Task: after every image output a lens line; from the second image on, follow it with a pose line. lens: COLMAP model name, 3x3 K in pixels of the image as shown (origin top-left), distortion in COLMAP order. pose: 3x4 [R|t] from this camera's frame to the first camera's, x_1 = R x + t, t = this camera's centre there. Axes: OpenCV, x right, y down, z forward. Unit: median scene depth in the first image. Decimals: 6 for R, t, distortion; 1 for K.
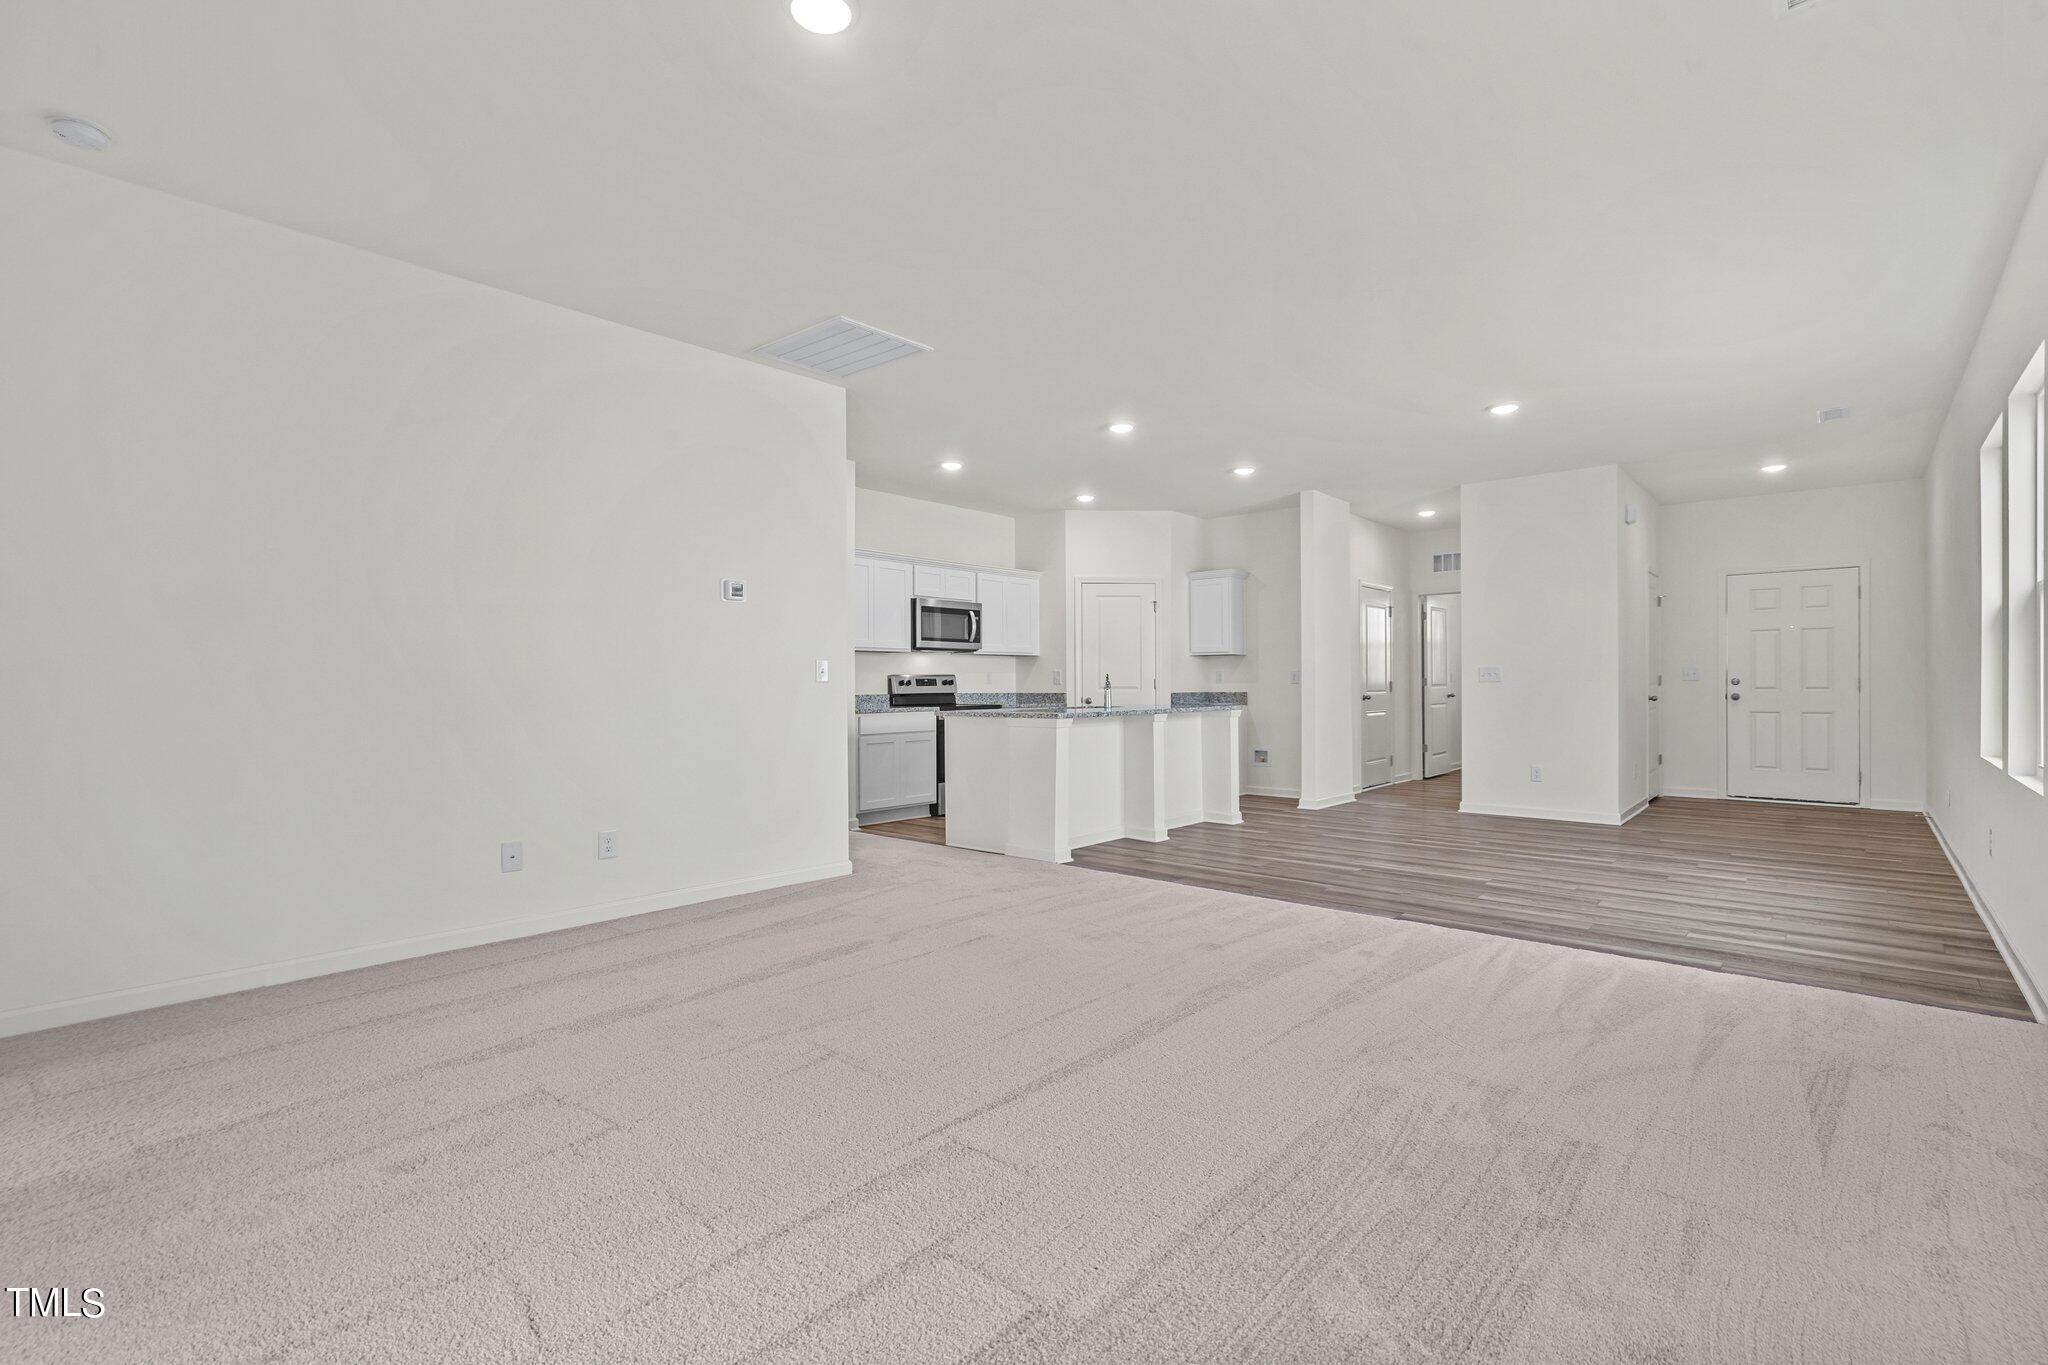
lens RADIAL K [[940.6, 0, 1024.0], [0, 940.6, 682.5], [0, 0, 1]] dist [-0.000950, -0.000371]
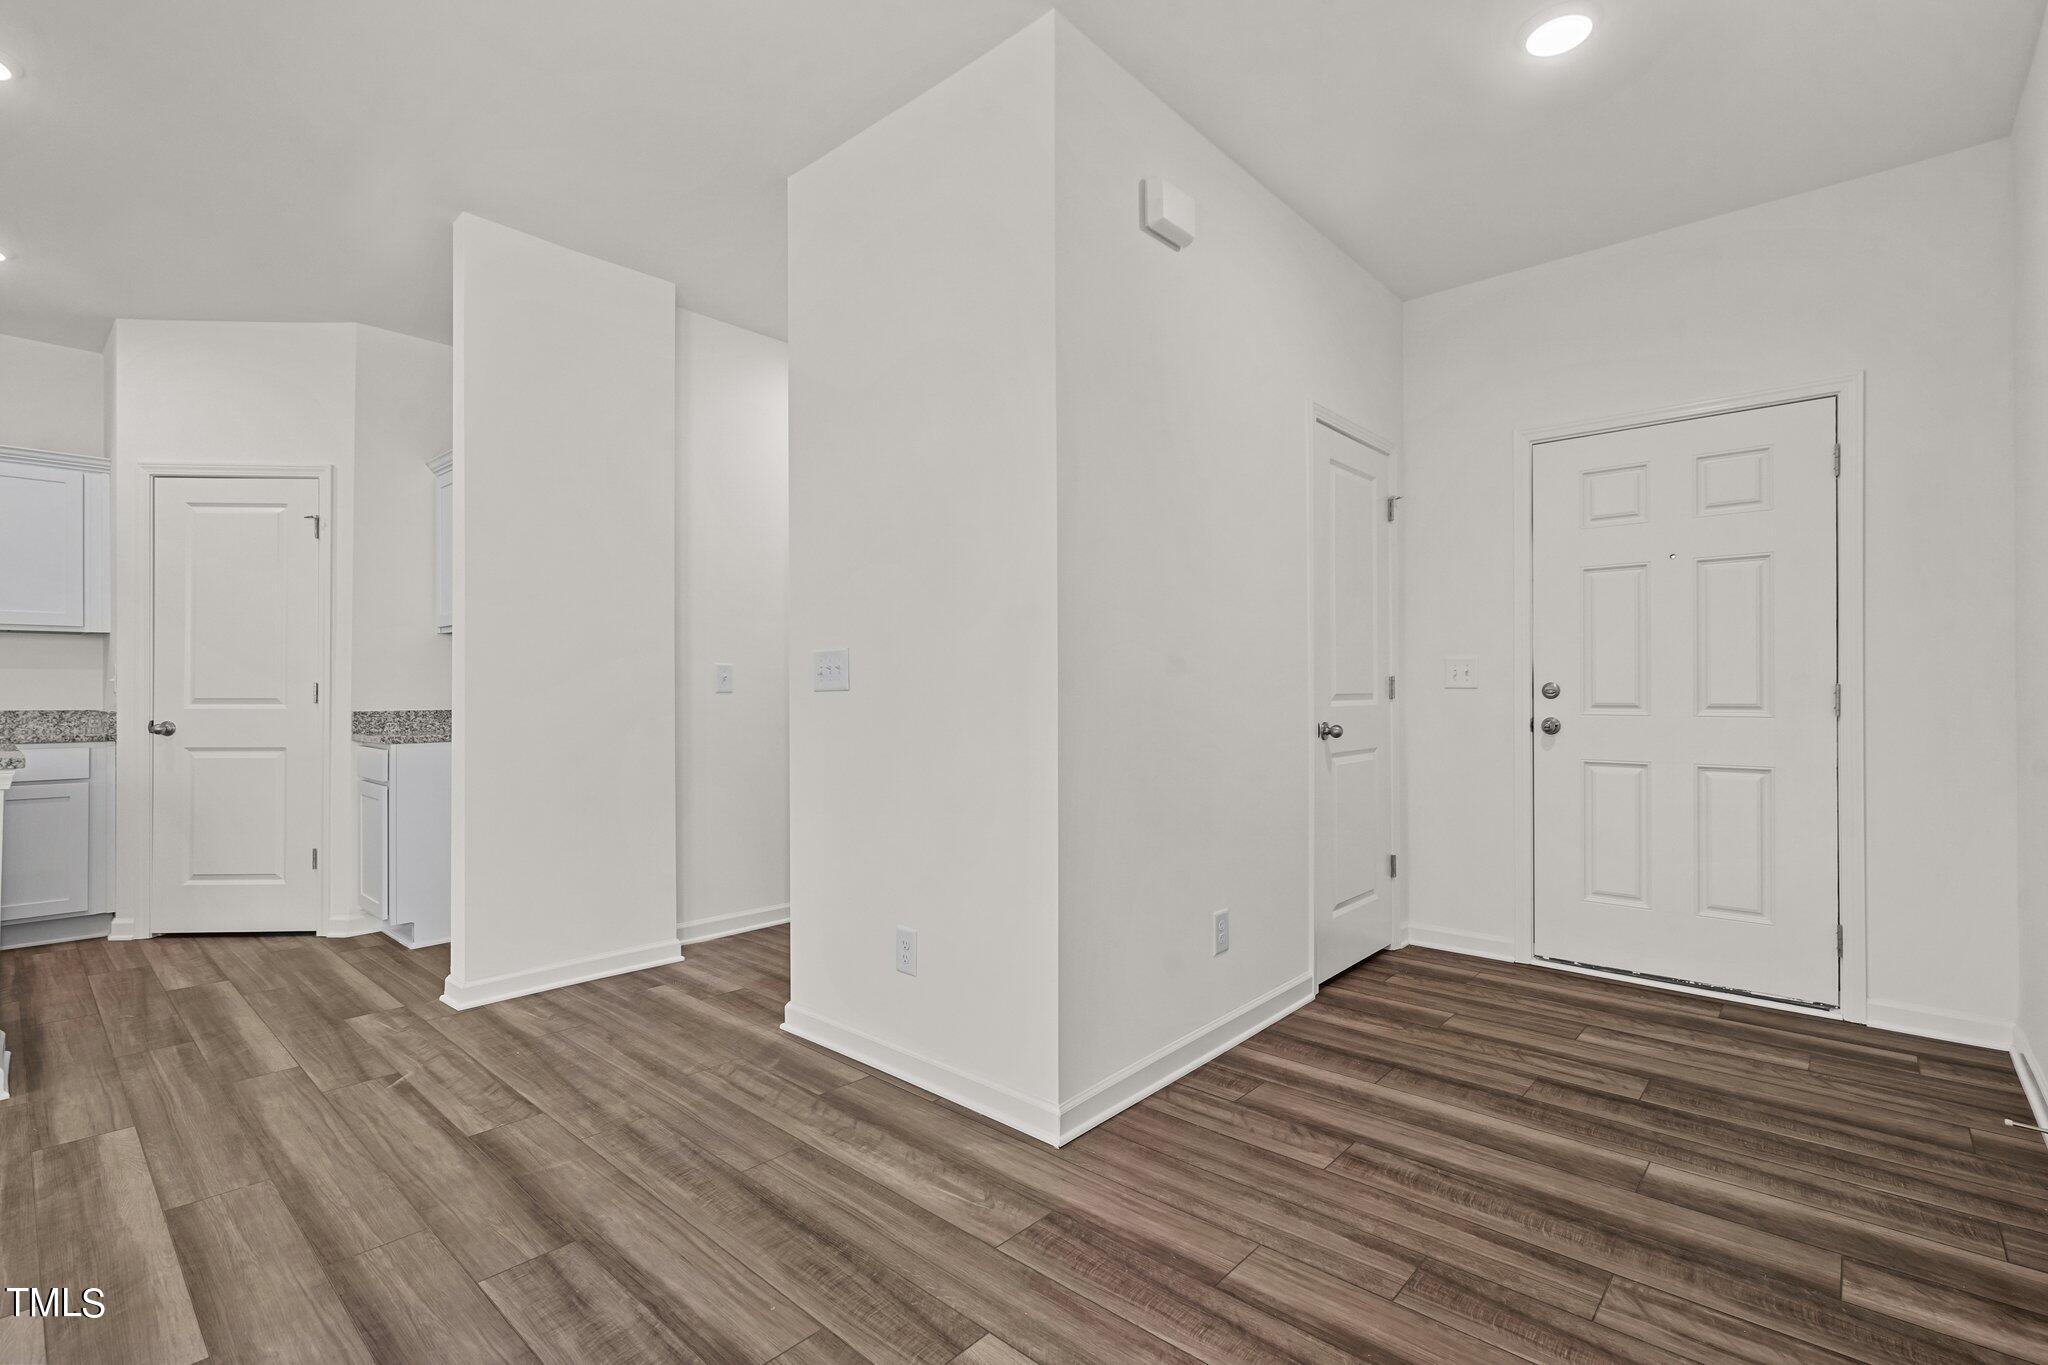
lens RADIAL K [[940.6, 0, 1024.0], [0, 940.6, 682.5], [0, 0, 1]] dist [-0.000950, -0.000371]
pose [[0.999920, 0.001007, -0.012586, 0.532836], [-0.001027, 0.999998, -0.001536, -0.003911], [0.012584, 0.001549, 0.999920, 0.580630]]
